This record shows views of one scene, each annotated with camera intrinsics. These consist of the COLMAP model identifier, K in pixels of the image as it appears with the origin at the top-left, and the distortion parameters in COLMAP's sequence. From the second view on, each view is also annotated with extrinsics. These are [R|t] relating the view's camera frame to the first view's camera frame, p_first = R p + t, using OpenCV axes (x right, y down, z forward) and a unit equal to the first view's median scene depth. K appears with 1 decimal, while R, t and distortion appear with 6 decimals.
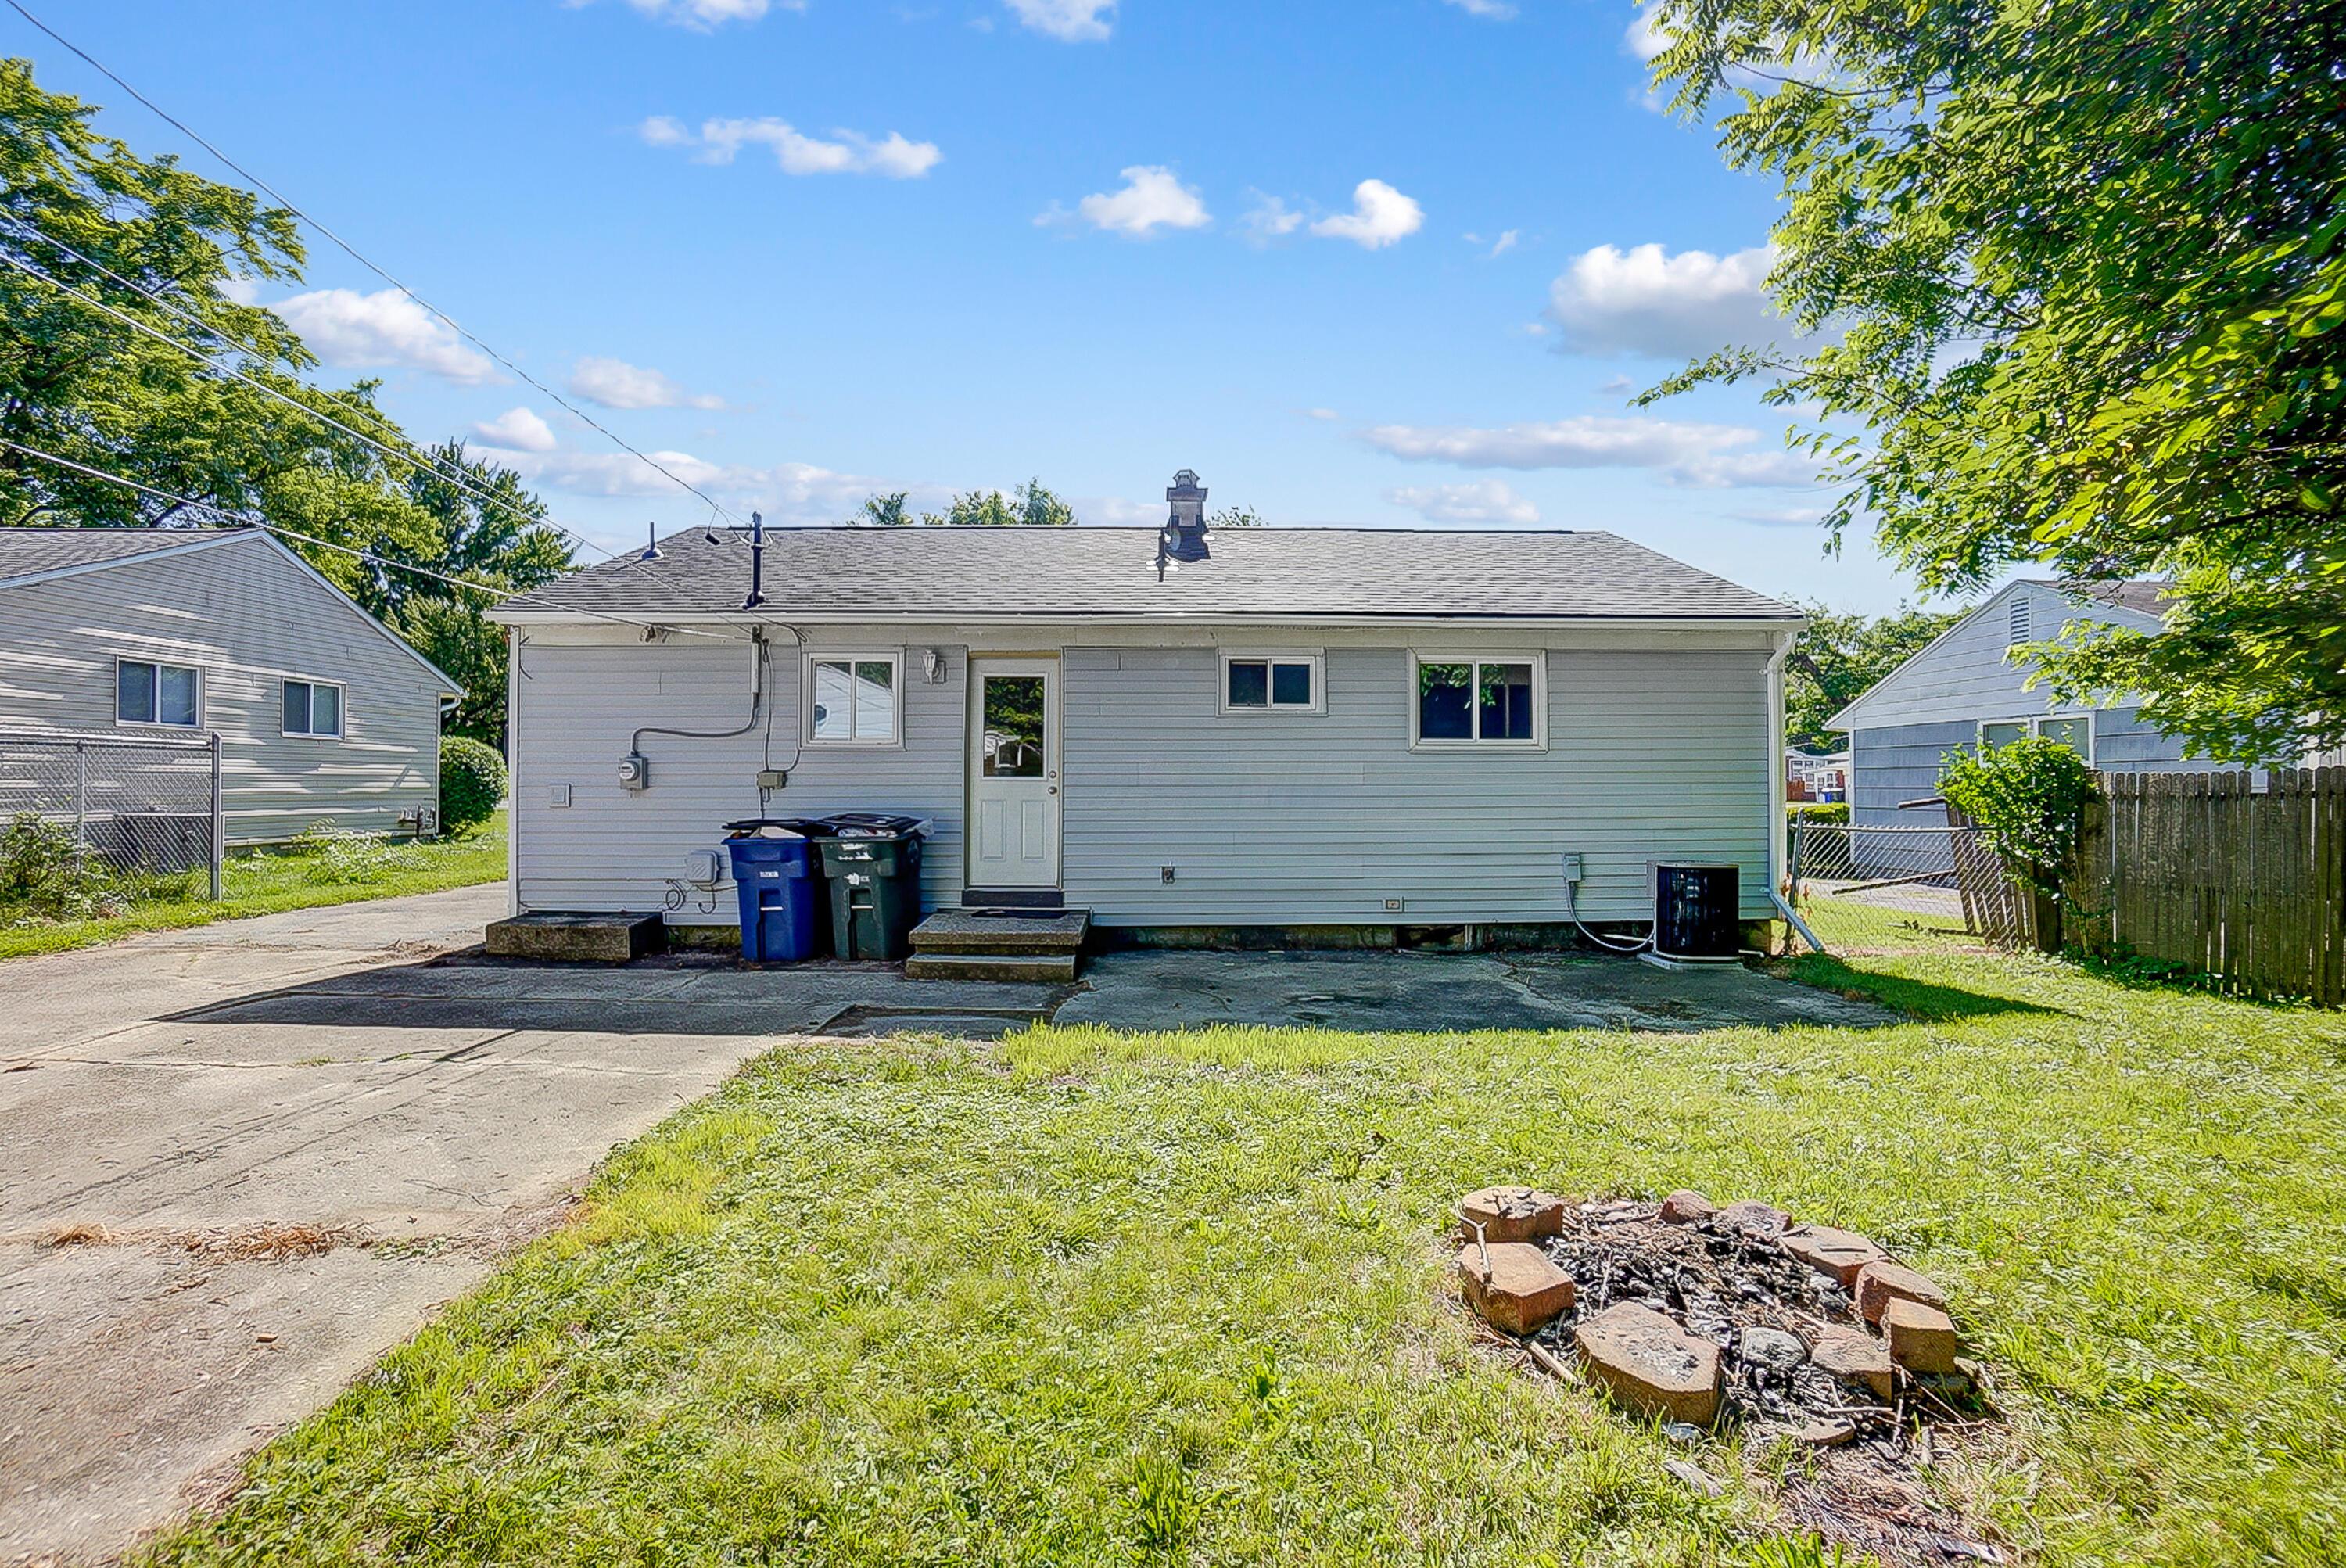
lens RADIAL K [[1012.2, 0, 1169.4], [0, 1012.2, 798.8], [0, 0, 1]] dist [-0.011367, -0.000411]
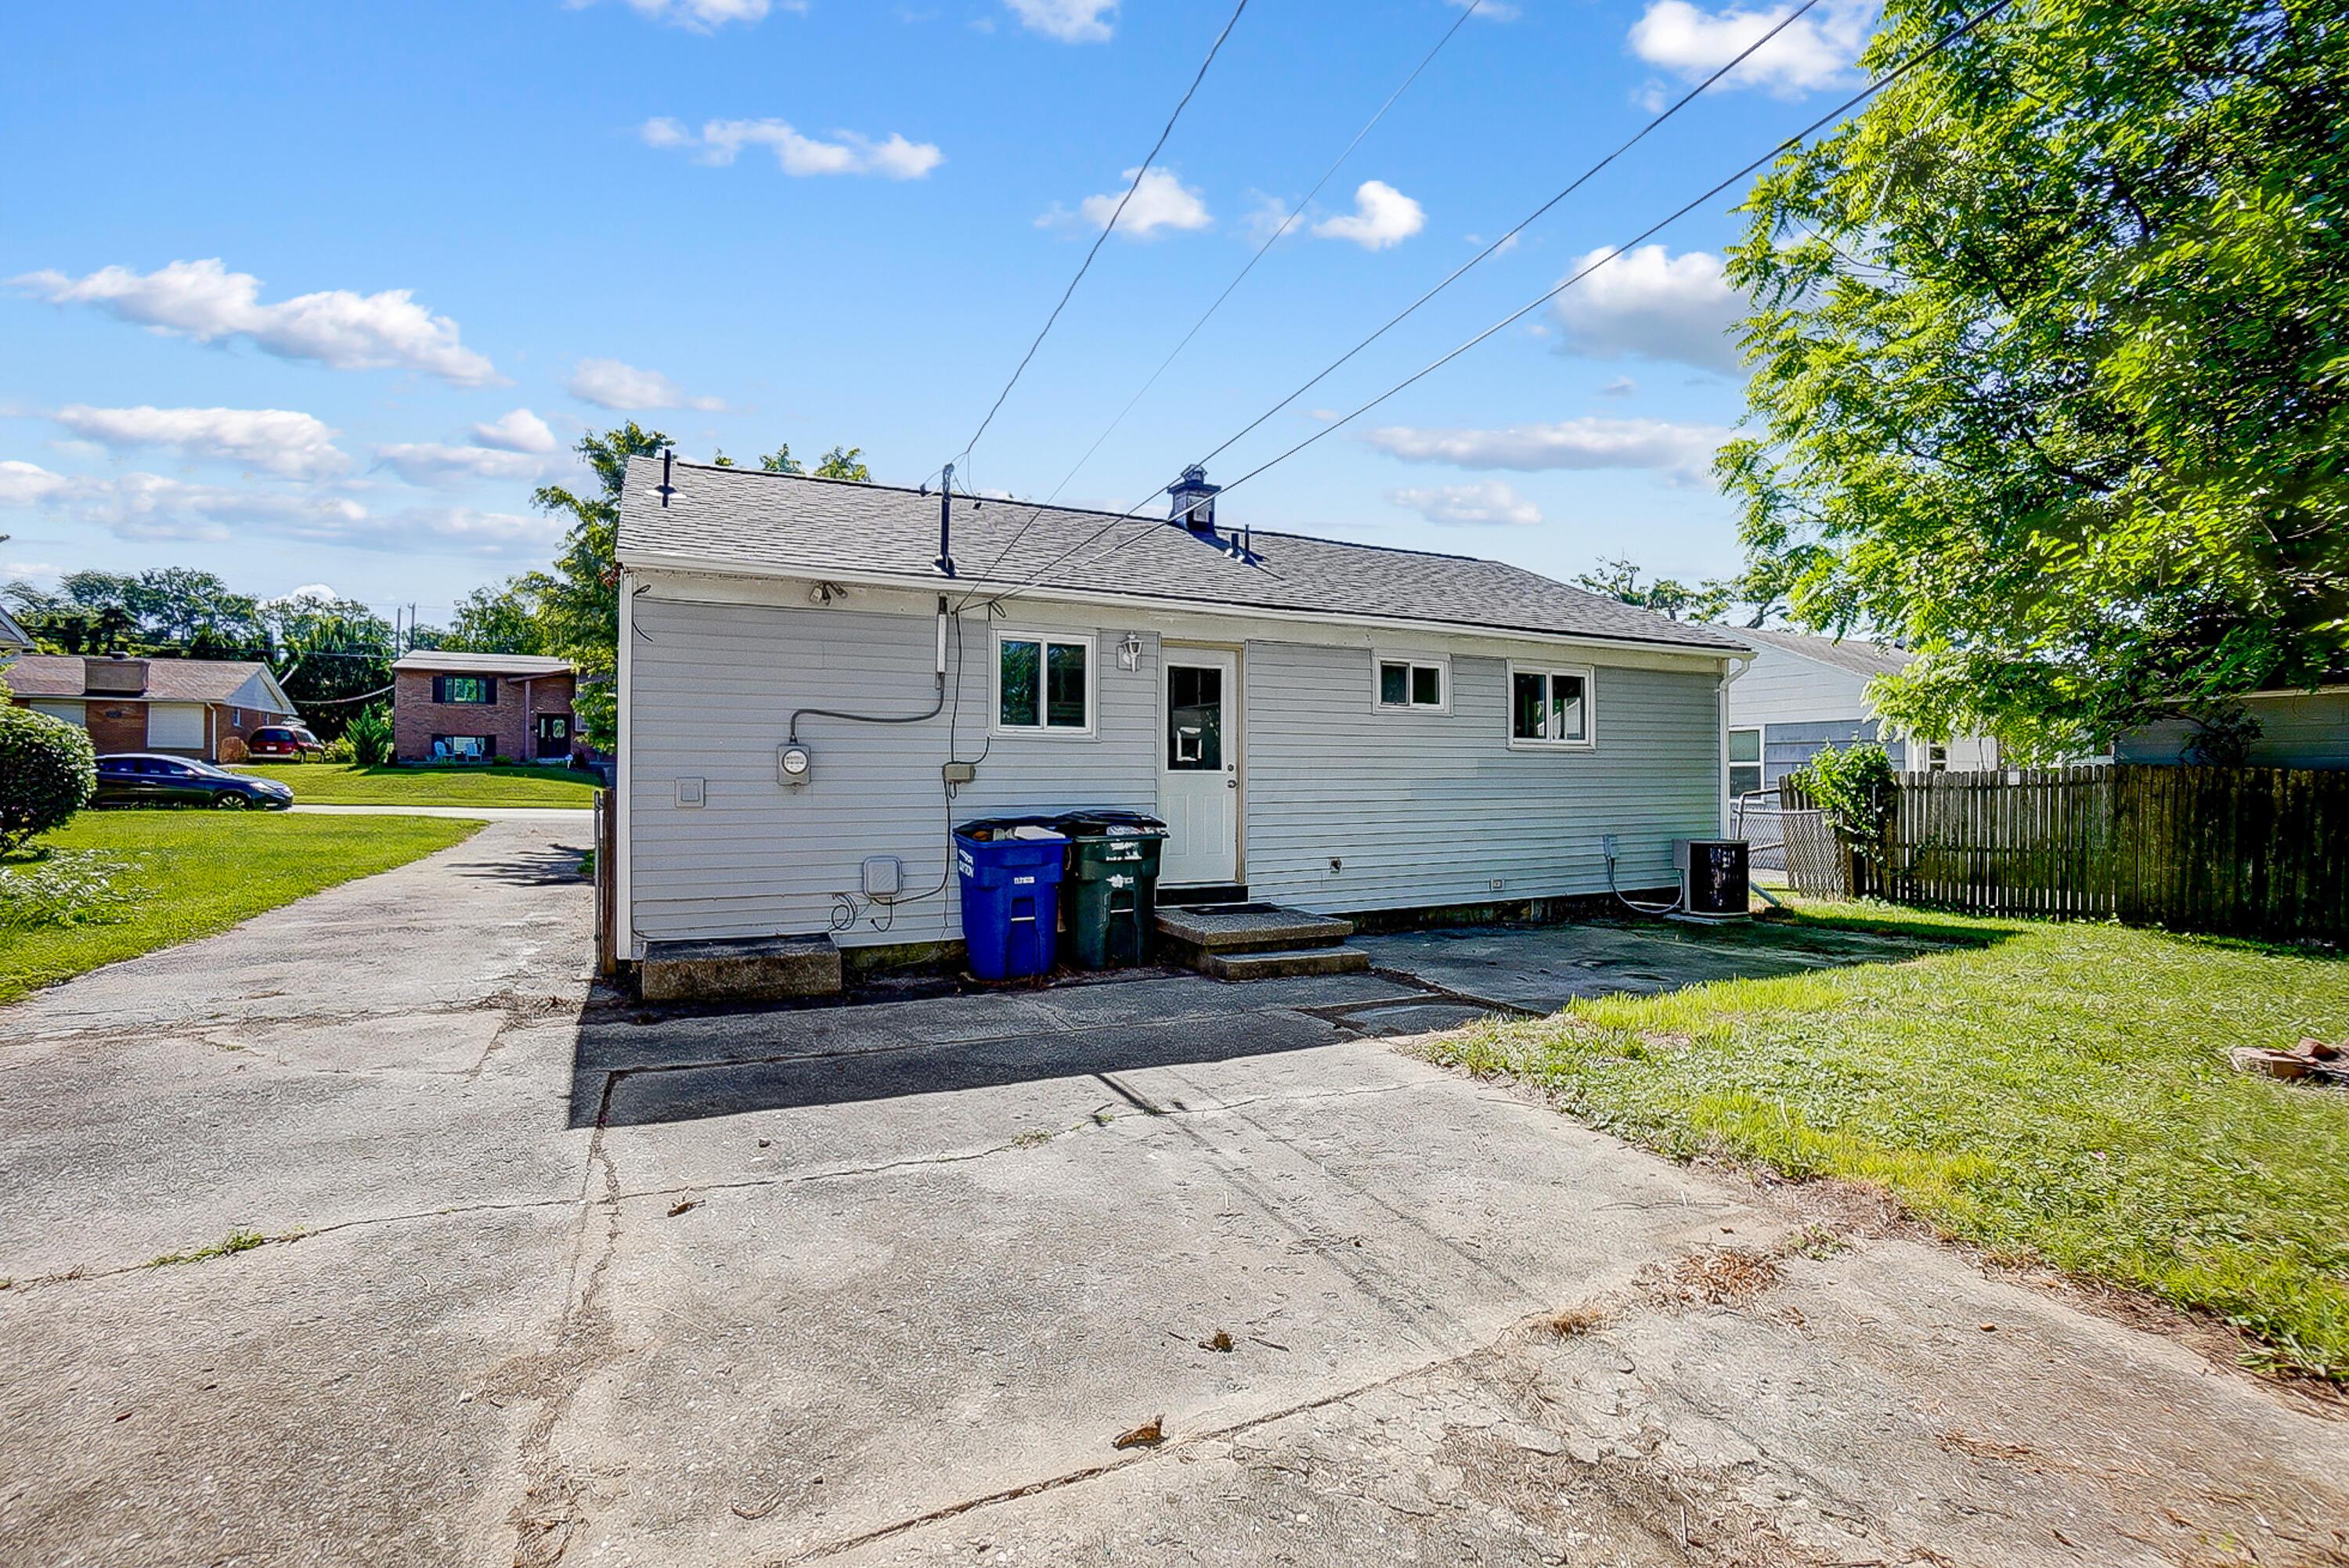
lens RADIAL K [[1026.7, 0, 1174.4], [0, 1026.7, 767.8], [0, 0, 1]] dist [-0.014751, 0.000426]
pose [[0.900994, 0.004799, 0.433806, -0.608251], [0.003753, 0.999815, -0.018857, -0.005201], [-0.433816, 0.018618, 0.900809, 0.123424]]
